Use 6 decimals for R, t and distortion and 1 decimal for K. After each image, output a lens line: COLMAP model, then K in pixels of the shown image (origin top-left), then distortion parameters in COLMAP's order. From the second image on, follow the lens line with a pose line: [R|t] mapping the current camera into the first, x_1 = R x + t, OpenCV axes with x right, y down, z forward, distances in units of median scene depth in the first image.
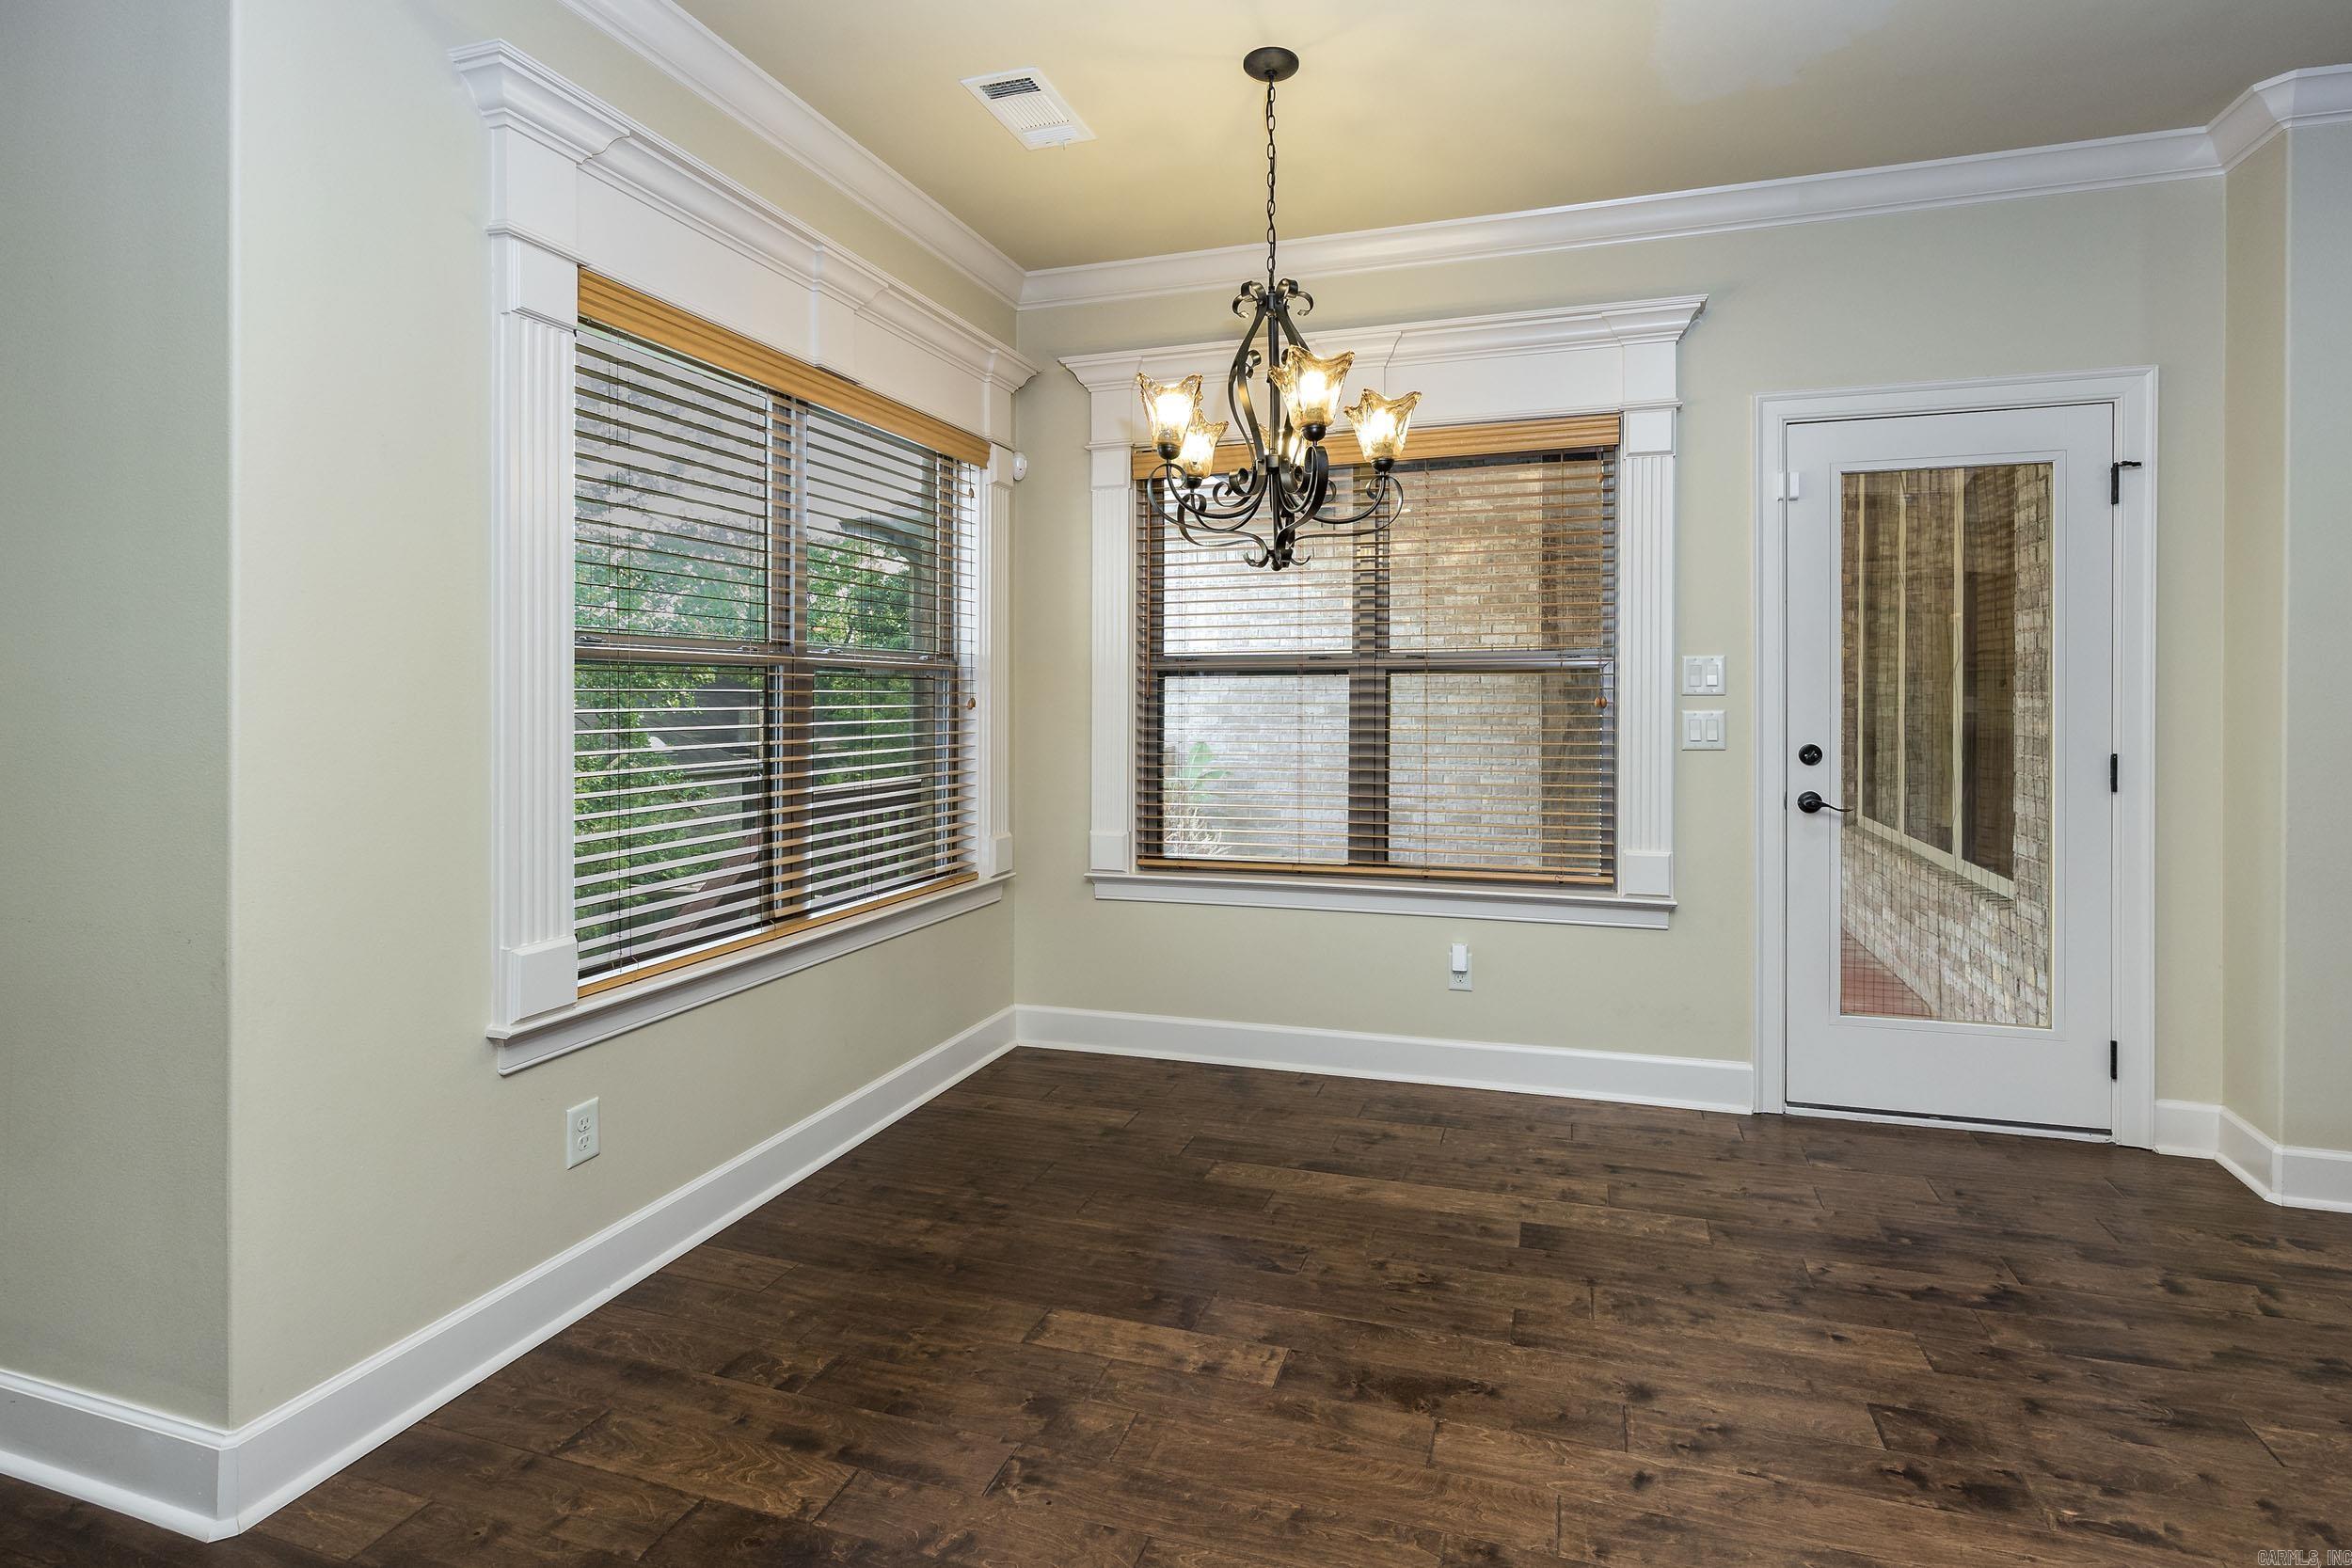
lens RADIAL K [[1108.9, 0, 1179.8], [0, 1108.9, 701.7], [0, 0, 1]] dist [-0.000488, -0.000006]
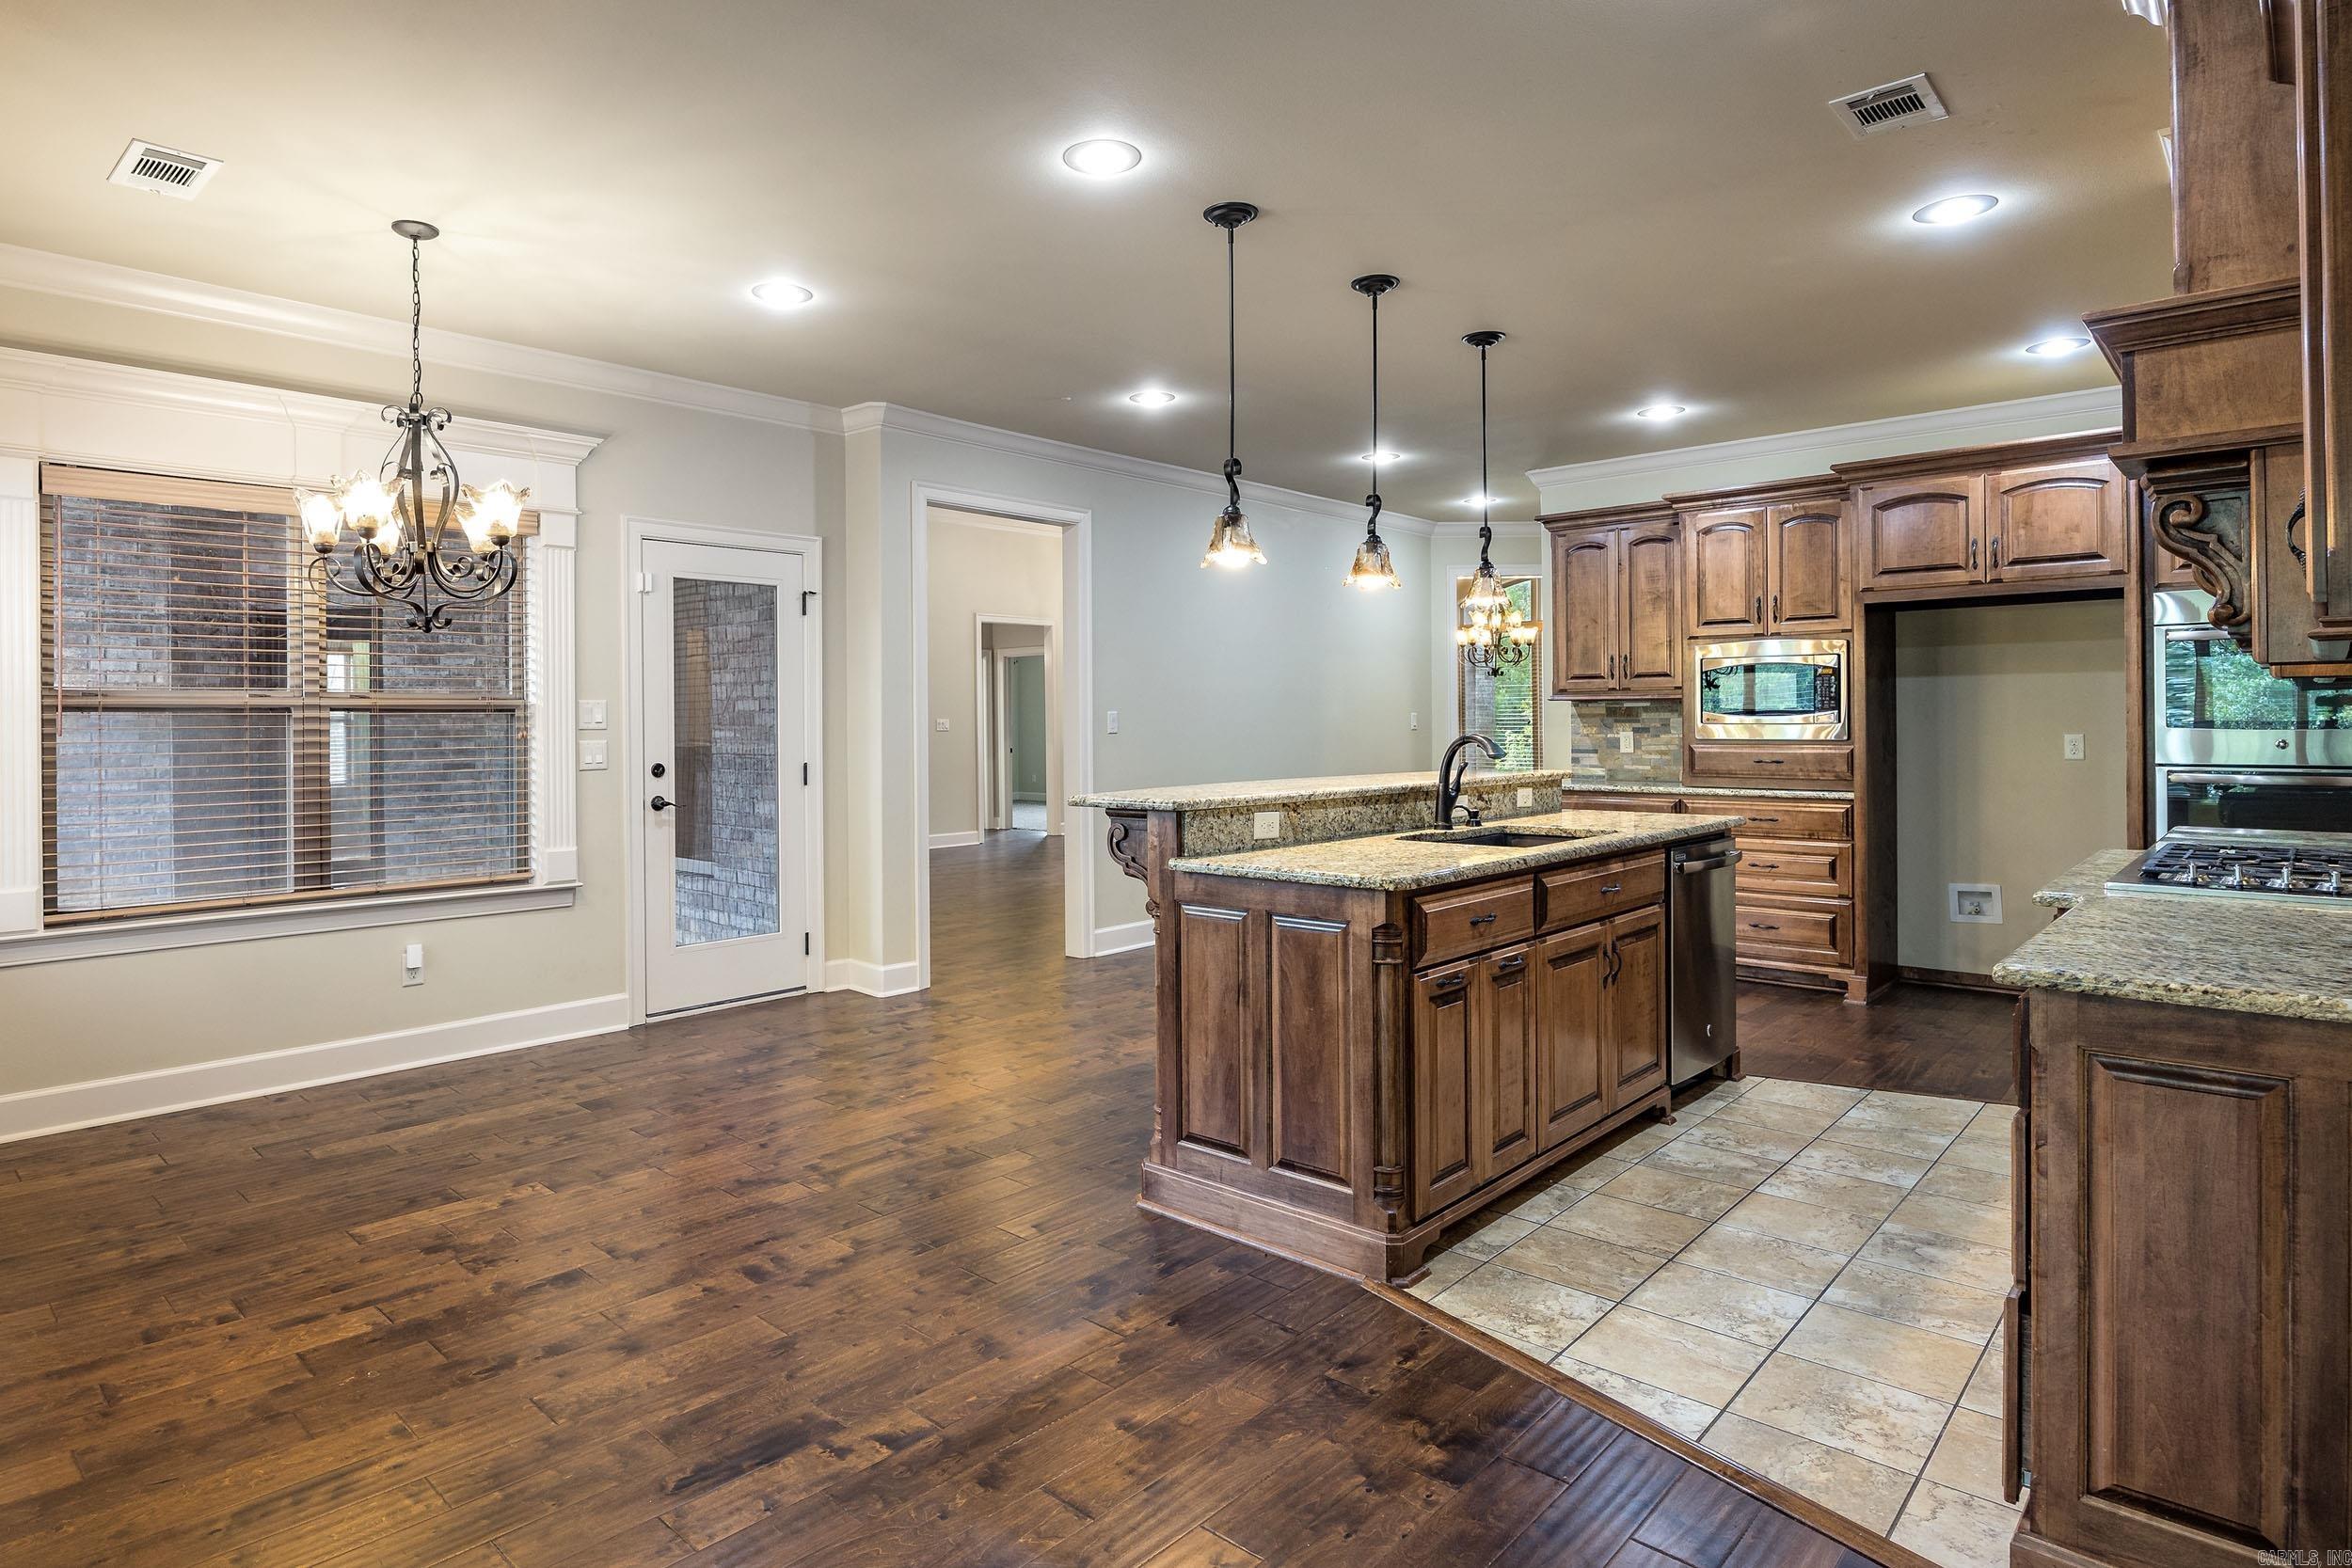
lens RADIAL K [[1284.6, 0, 1036.5], [0, 1284.6, 716.9], [0, 0, 1]] dist [0.000822, 0.000275]
pose [[0.485956, 0.002729, 0.873979, -0.707423], [0.011325, 0.999892, -0.009419, -0.000532], [-0.873910, 0.014475, 0.485873, -0.265951]]
